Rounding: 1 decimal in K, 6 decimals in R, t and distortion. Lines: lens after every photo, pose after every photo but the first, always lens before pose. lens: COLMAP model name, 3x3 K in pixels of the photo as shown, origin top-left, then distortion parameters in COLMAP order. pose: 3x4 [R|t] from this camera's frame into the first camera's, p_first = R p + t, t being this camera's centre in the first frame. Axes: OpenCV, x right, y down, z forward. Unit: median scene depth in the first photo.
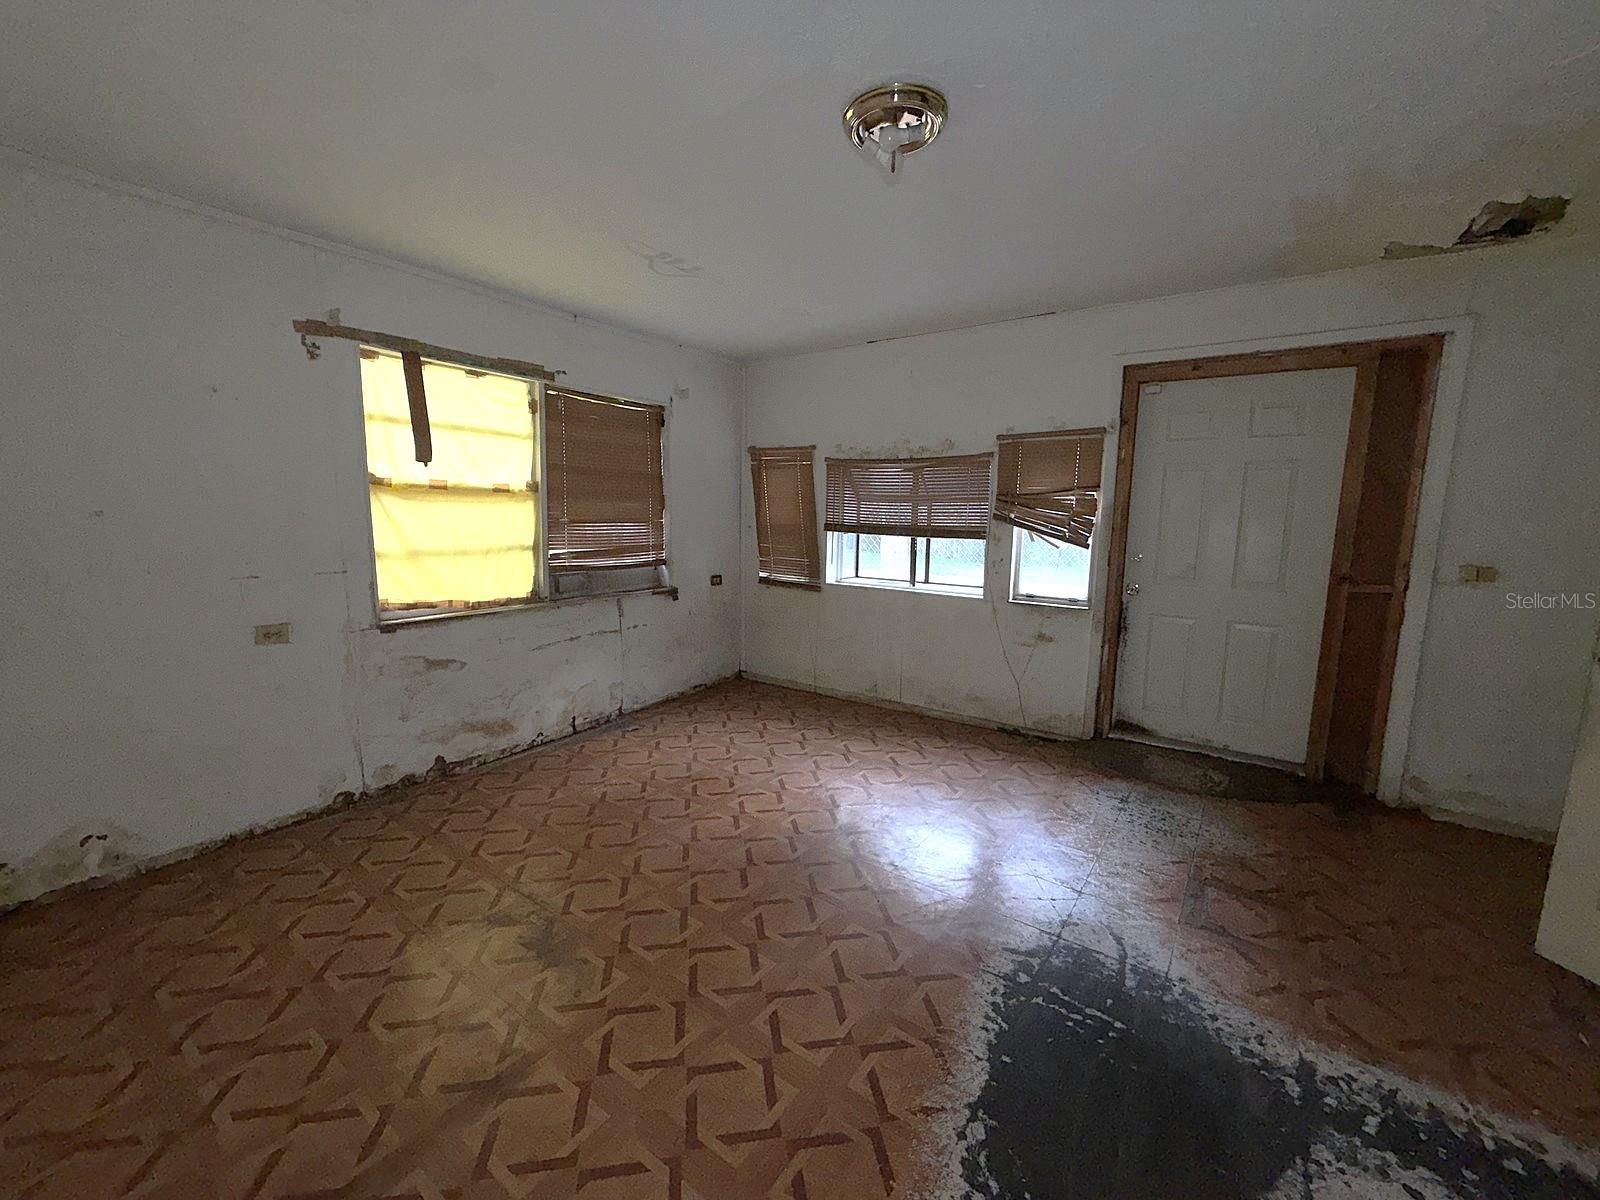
lens RADIAL K [[641.1, 0, 784.6], [0, 641.1, 597.1], [0, 0, 1]] dist [-0.001376, 0.000599]
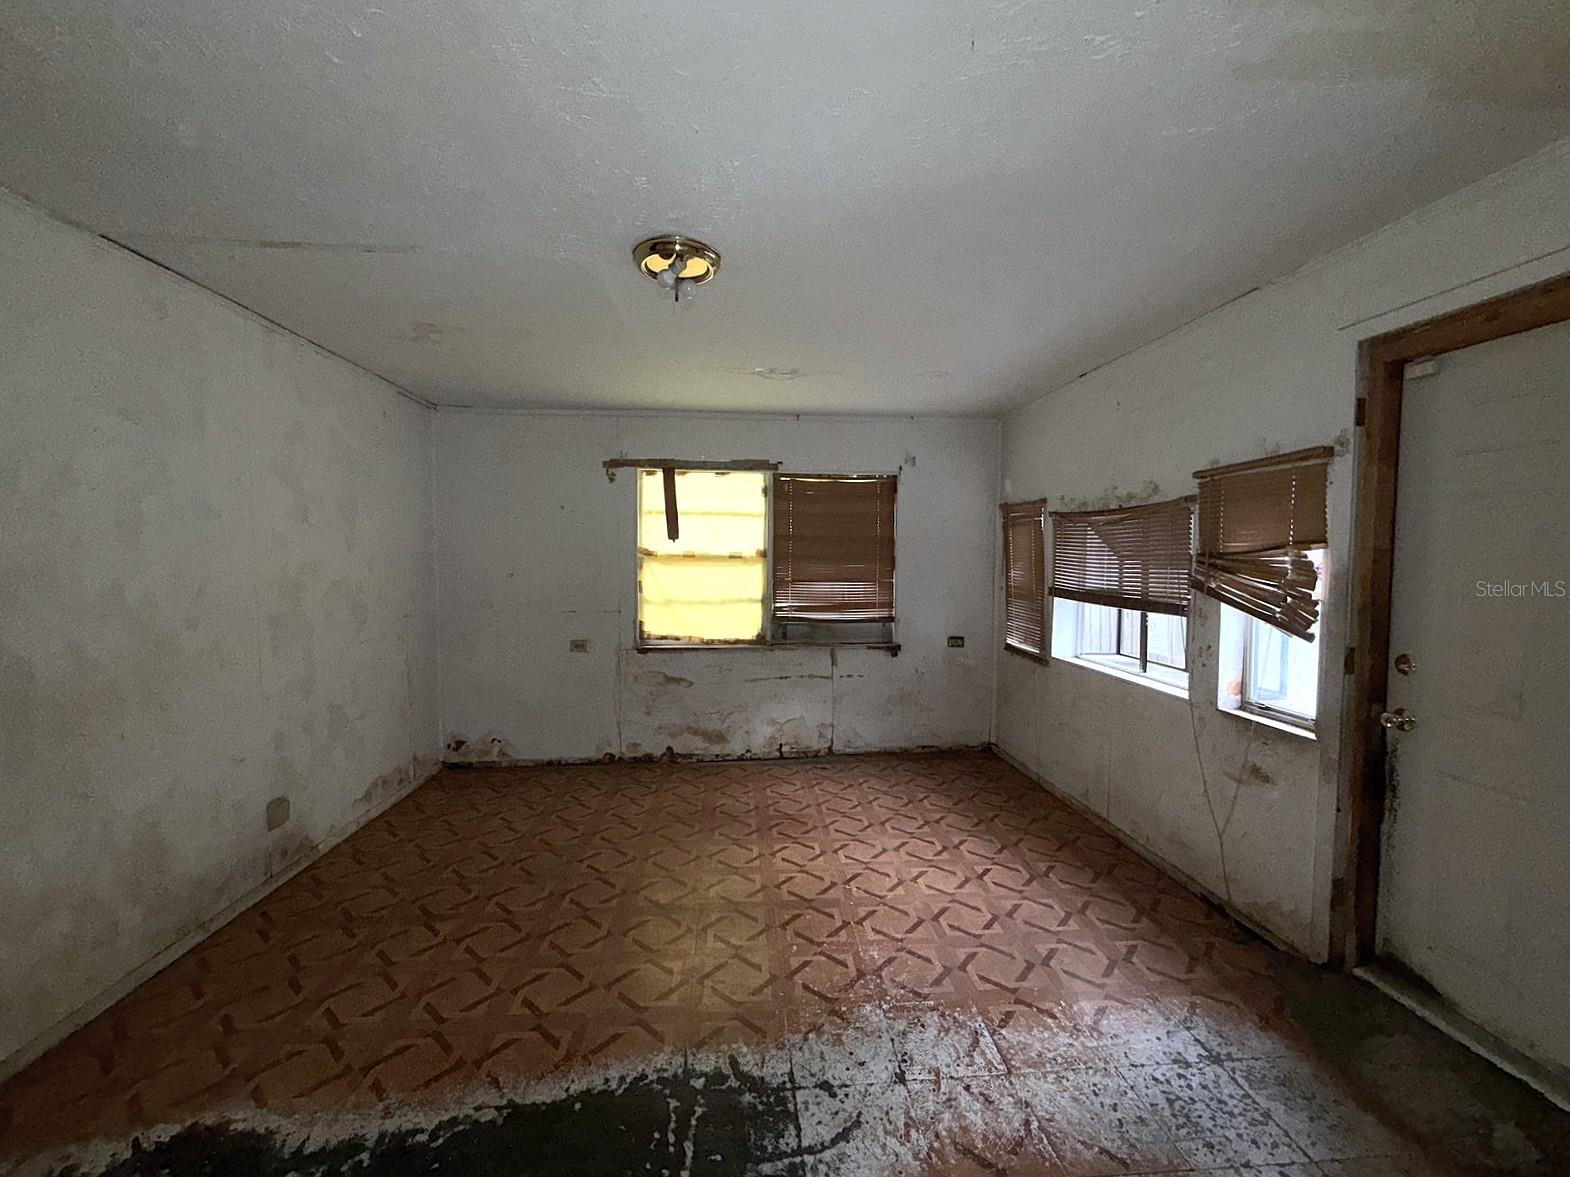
lens RADIAL K [[629.1, 0, 769.9], [0, 629.1, 585.7], [0, 0, 1]] dist [-0.001376, 0.000599]
pose [[0.656198, 0.024304, -0.754198, 0.576671], [-0.096657, 0.993955, -0.052067, -0.045961], [0.748373, 0.107065, 0.654580, 0.206816]]
